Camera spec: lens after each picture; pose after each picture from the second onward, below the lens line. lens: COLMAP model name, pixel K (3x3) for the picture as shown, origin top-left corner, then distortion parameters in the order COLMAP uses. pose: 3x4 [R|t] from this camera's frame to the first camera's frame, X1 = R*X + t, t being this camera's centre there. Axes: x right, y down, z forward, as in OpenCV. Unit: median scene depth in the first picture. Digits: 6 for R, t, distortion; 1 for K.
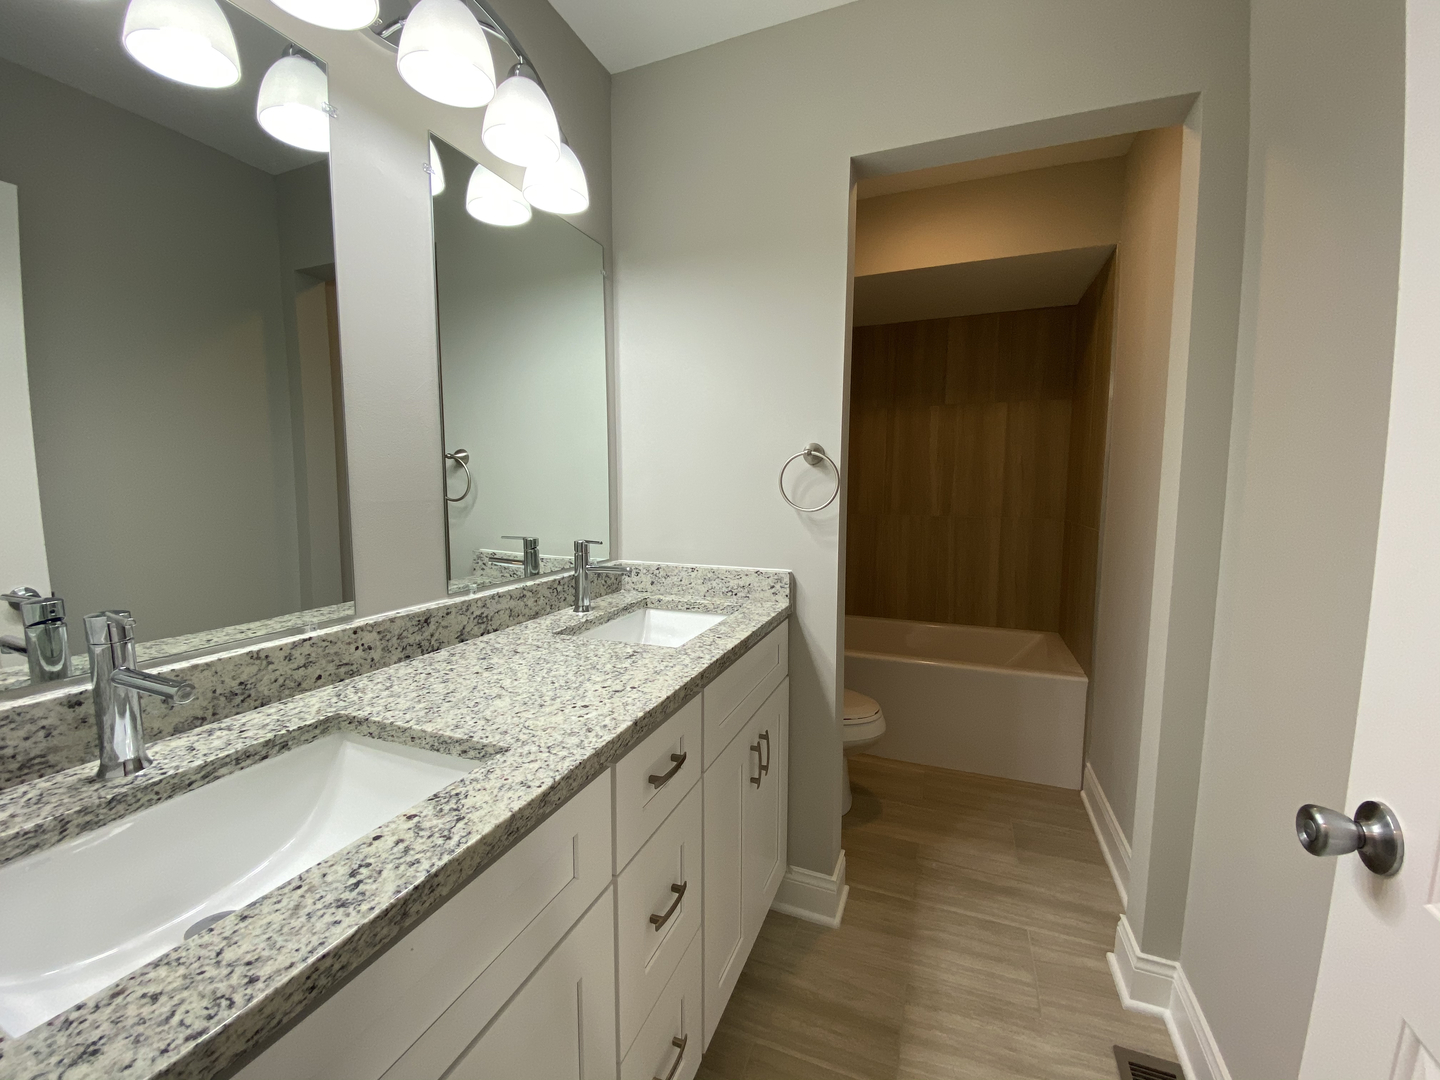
lens RADIAL K [[585.3, 0, 718.8], [0, 585.3, 537.7], [0, 0, 1]] dist [0.029755, -0.020803]
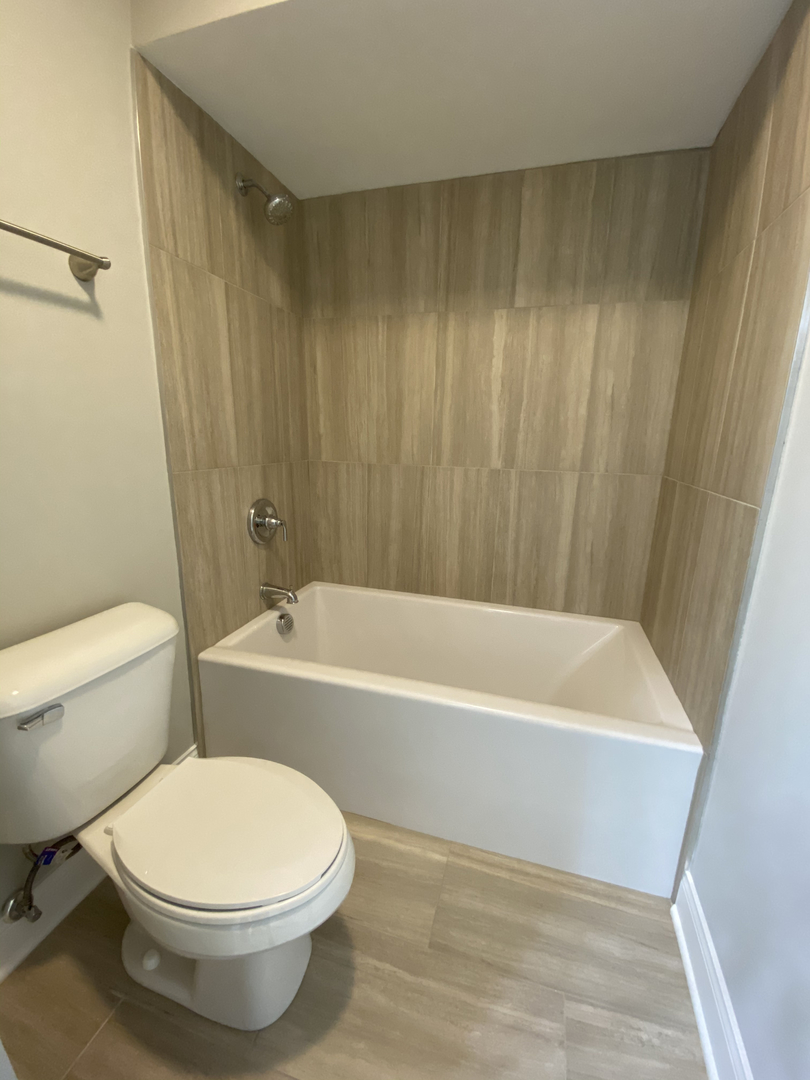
lens RADIAL K [[439.0, 0, 410.3], [0, 439.0, 540.7], [0, 0, 1]] dist [0.029755, -0.020803]
pose [[0.994932, -0.000168, 0.100551, 0.214636], [-0.014222, 0.989710, 0.142380, -0.025082], [-0.099540, -0.143089, 0.984691, 0.467103]]
